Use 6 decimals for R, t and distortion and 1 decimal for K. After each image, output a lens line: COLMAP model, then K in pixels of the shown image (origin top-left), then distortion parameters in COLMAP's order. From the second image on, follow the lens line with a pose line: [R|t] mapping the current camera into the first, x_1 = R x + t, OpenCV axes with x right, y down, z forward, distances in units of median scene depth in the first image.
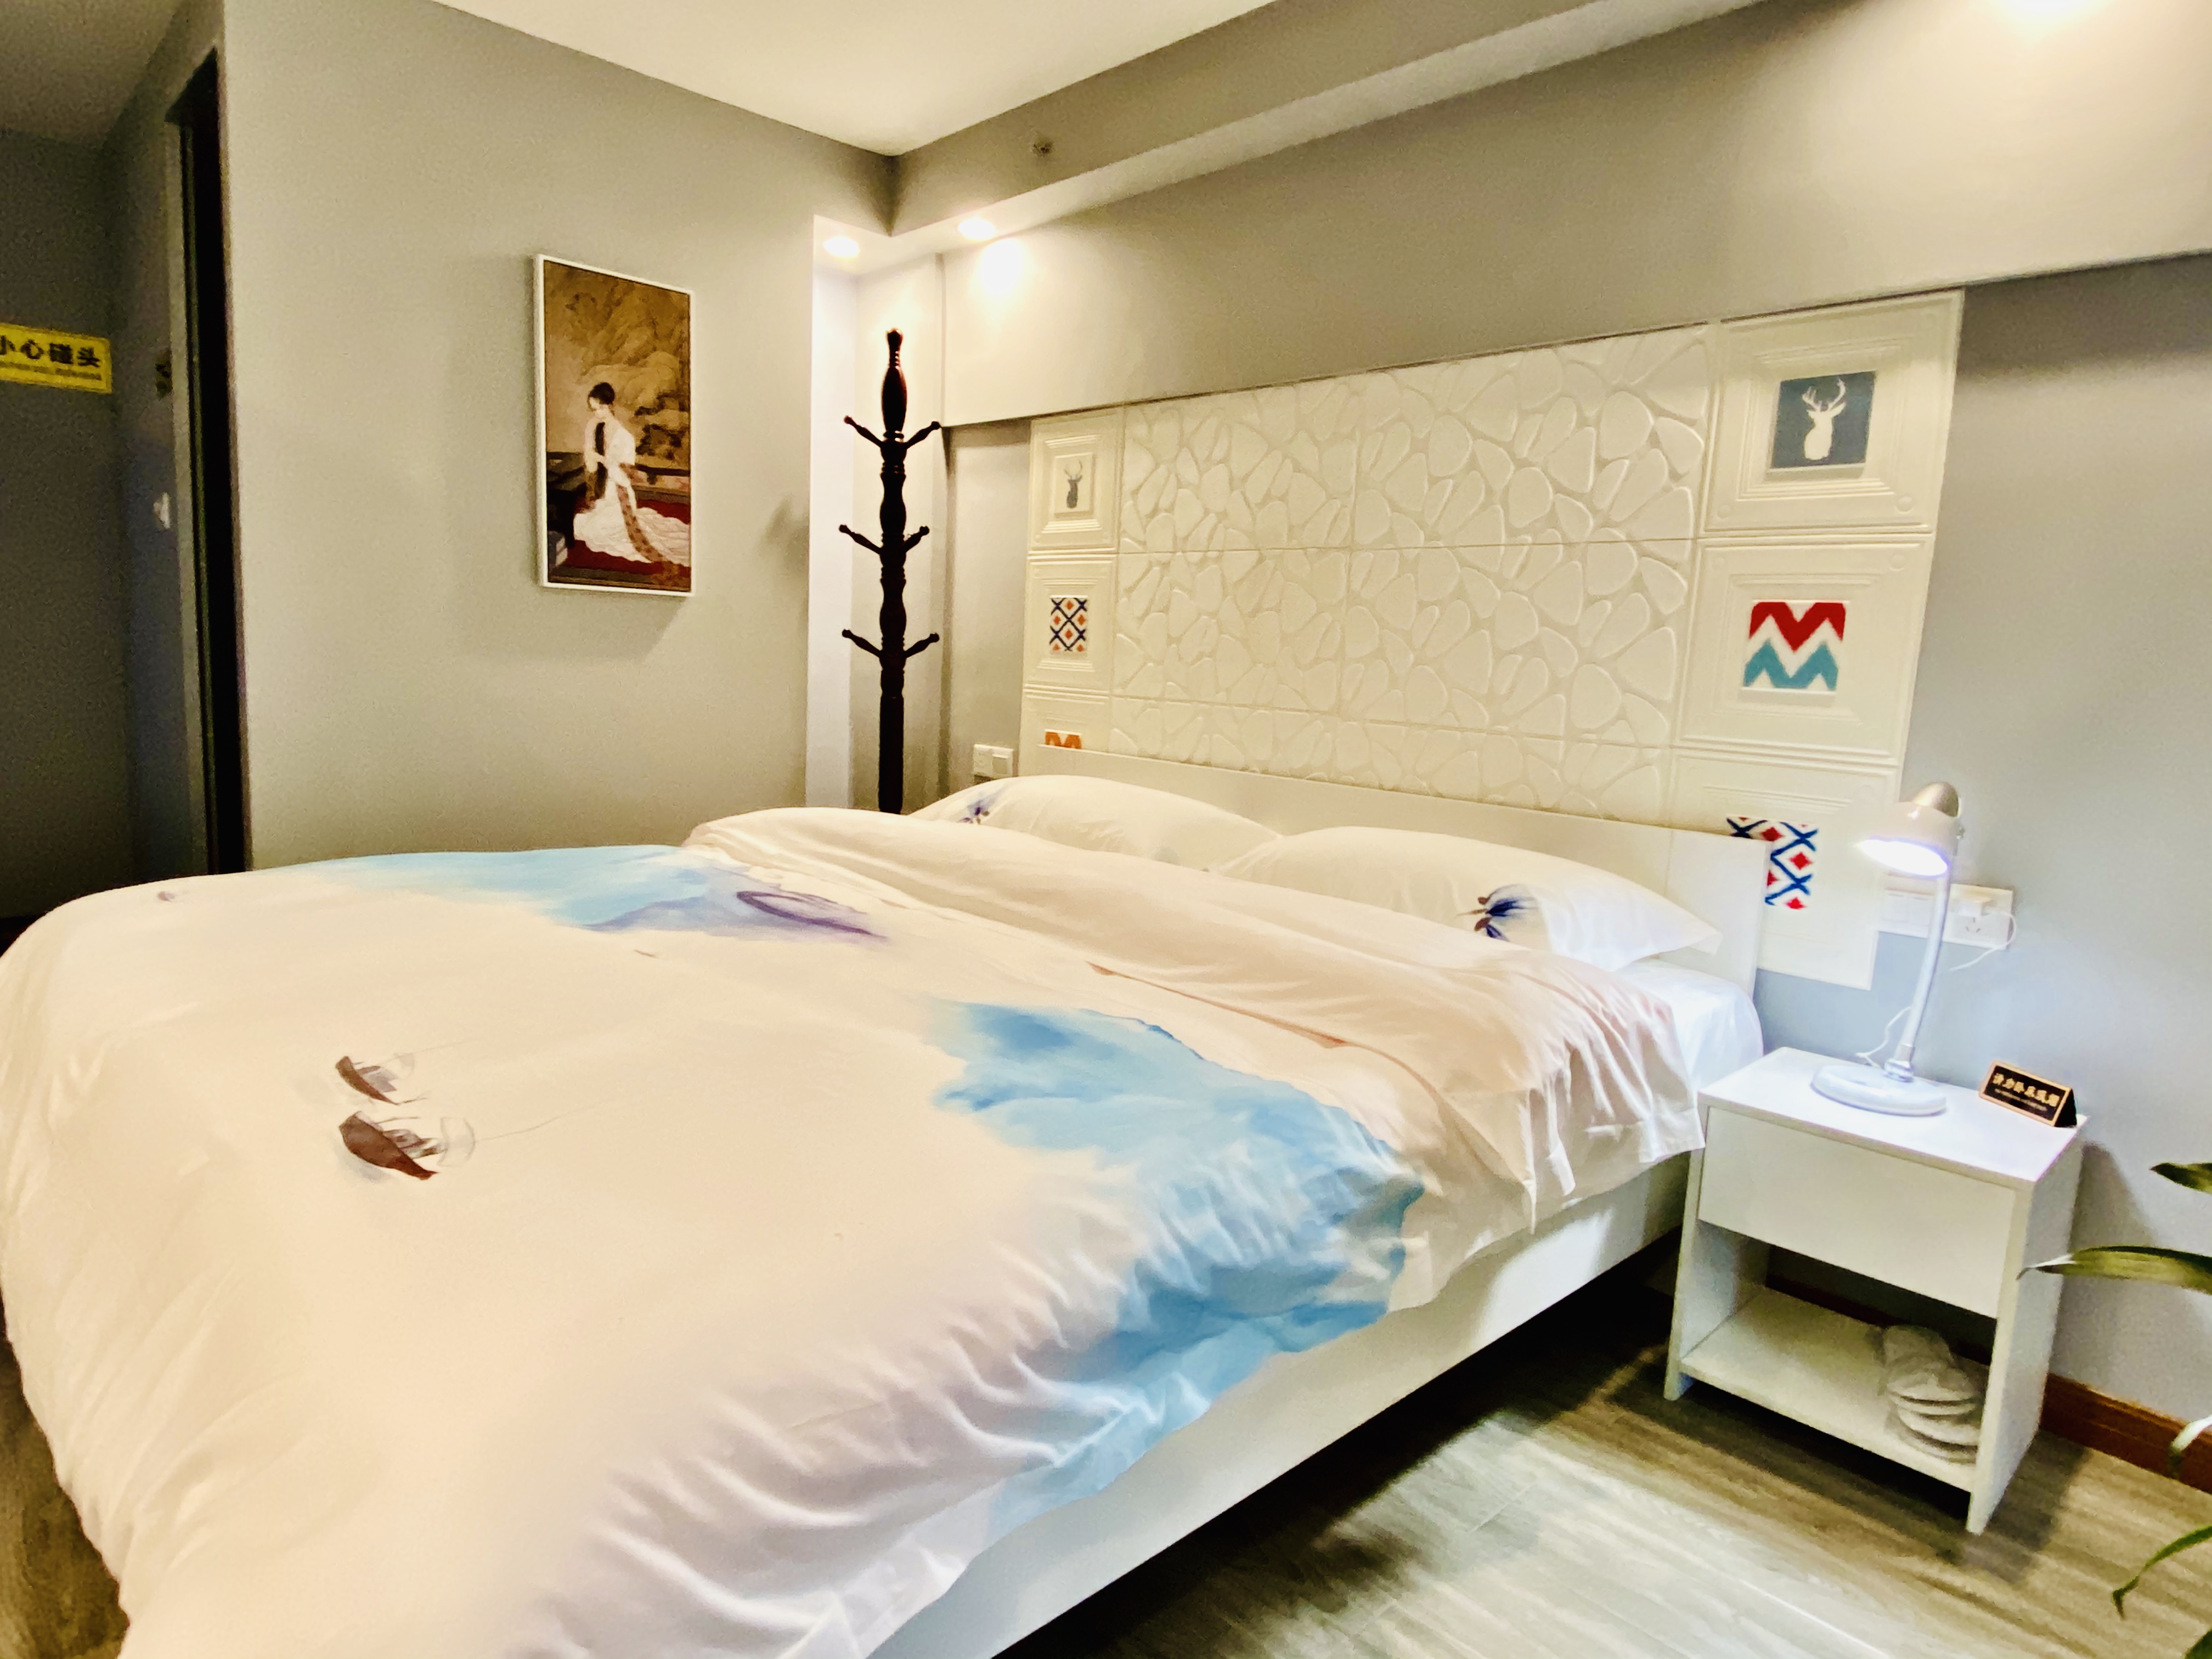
lens RADIAL K [[1245.4, 0, 1106.0], [0, 1245.4, 829.5], [0, 0, 1]] dist [0.059310, -0.029755]
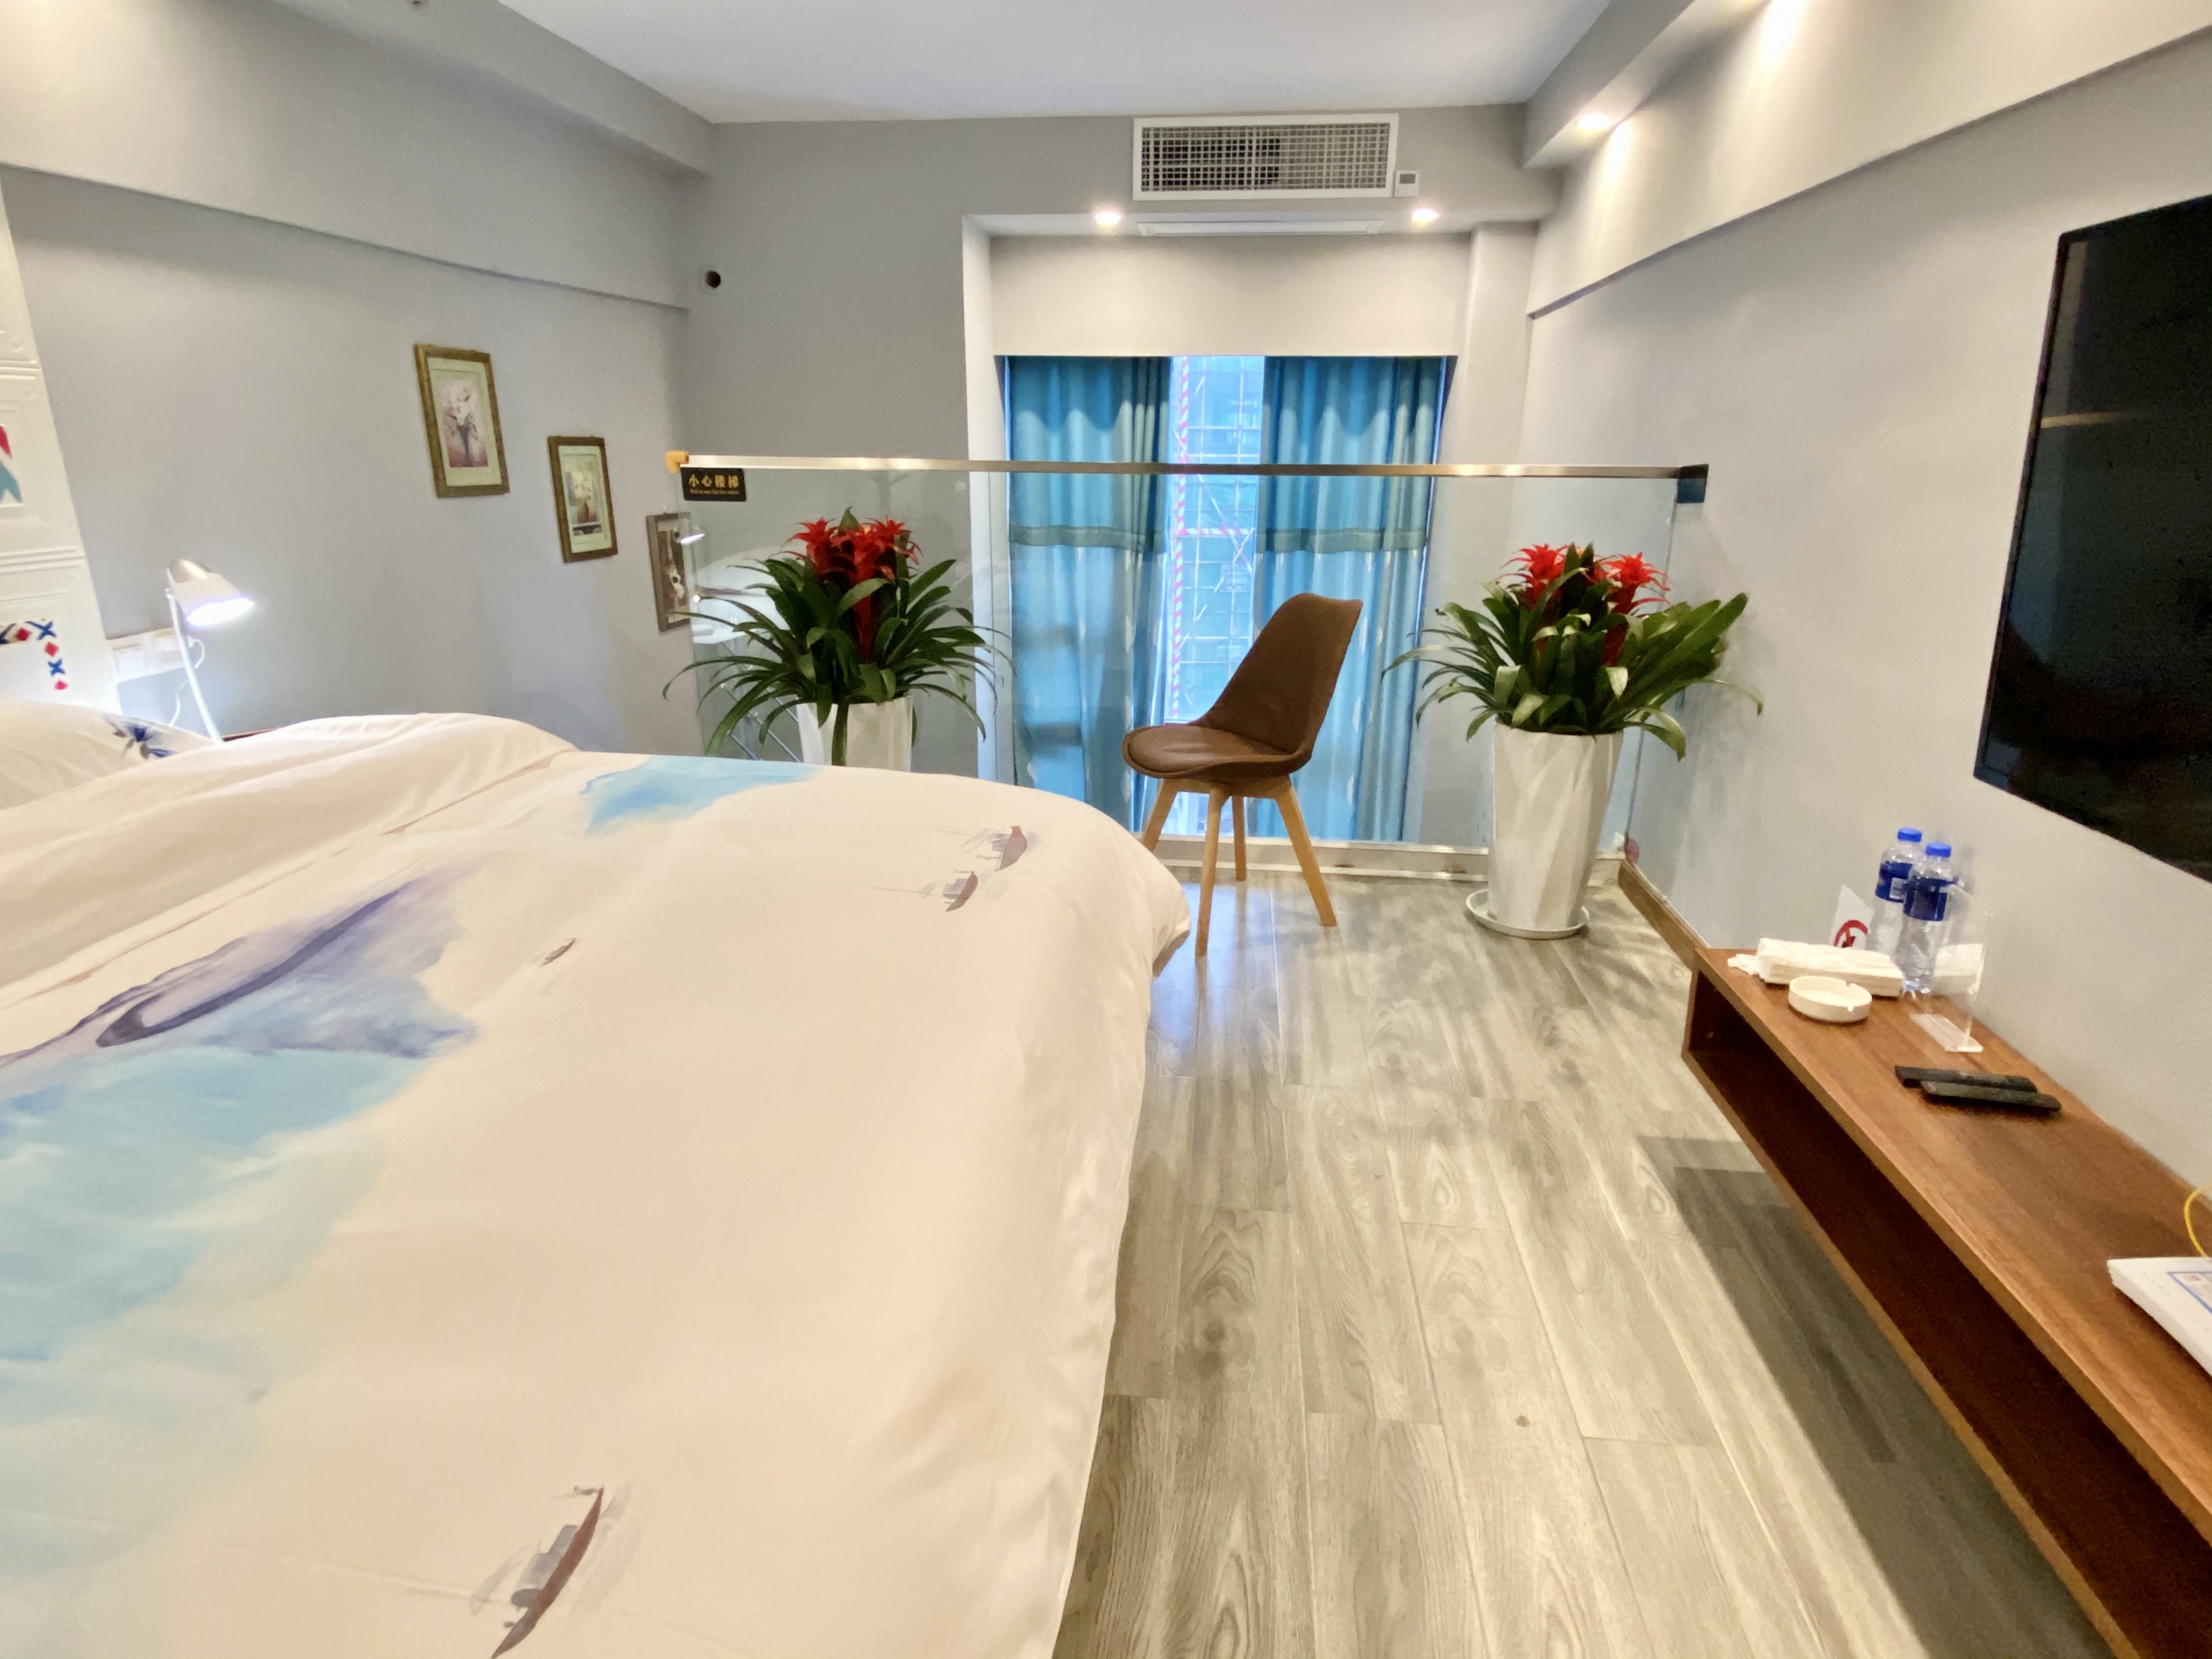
lens RADIAL K [[1231.3, 0, 1106.0], [0, 1231.3, 829.5], [0, 0, 1]] dist [-0.002228, -0.001213]
pose [[-0.671747, -0.280358, 0.685679, -0.977561], [0.062084, 0.901053, 0.429243, -0.262374], [-0.738175, 0.330912, -0.587873, 1.024317]]
